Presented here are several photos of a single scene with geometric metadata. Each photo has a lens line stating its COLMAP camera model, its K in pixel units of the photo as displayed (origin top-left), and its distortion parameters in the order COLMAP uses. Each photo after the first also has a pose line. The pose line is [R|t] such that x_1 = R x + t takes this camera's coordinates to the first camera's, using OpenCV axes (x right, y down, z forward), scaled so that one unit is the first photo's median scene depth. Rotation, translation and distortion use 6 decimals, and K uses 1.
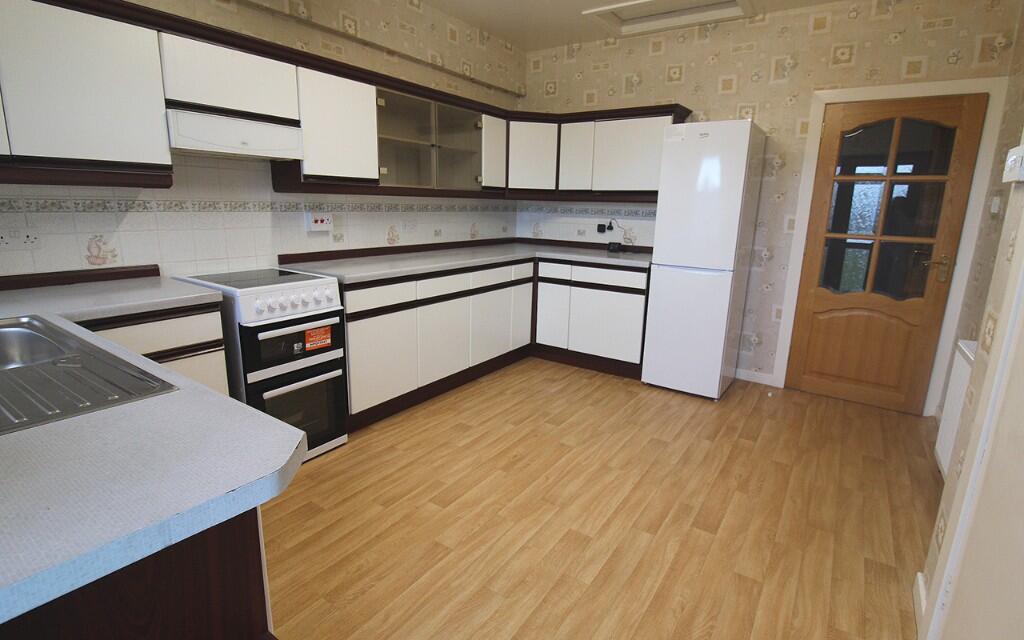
lens RADIAL K [[498.5, 0, 517.5], [0, 498.5, 314.0], [0, 0, 1]] dist [0.001953, -0.014327]
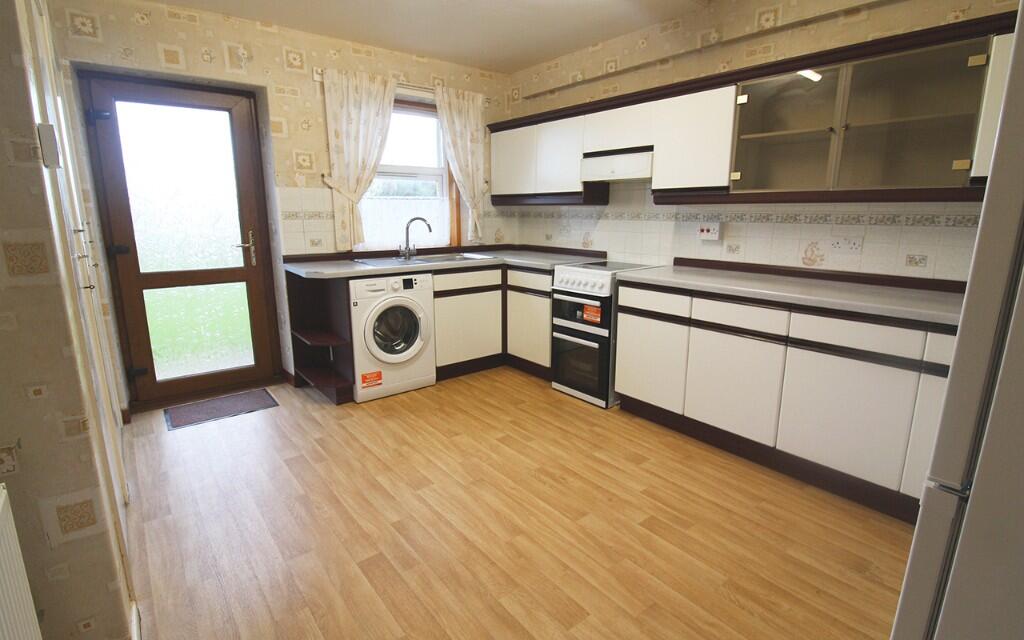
lens RADIAL K [[498.5, 0, 517.5], [0, 498.5, 314.0], [0, 0, 1]] dist [0.001953, -0.014327]
pose [[-0.302233, 0.172454, -0.937505, 0.842284], [-0.211622, 0.946818, 0.242389, -0.215059], [0.929447, 0.271654, -0.249665, 1.065374]]
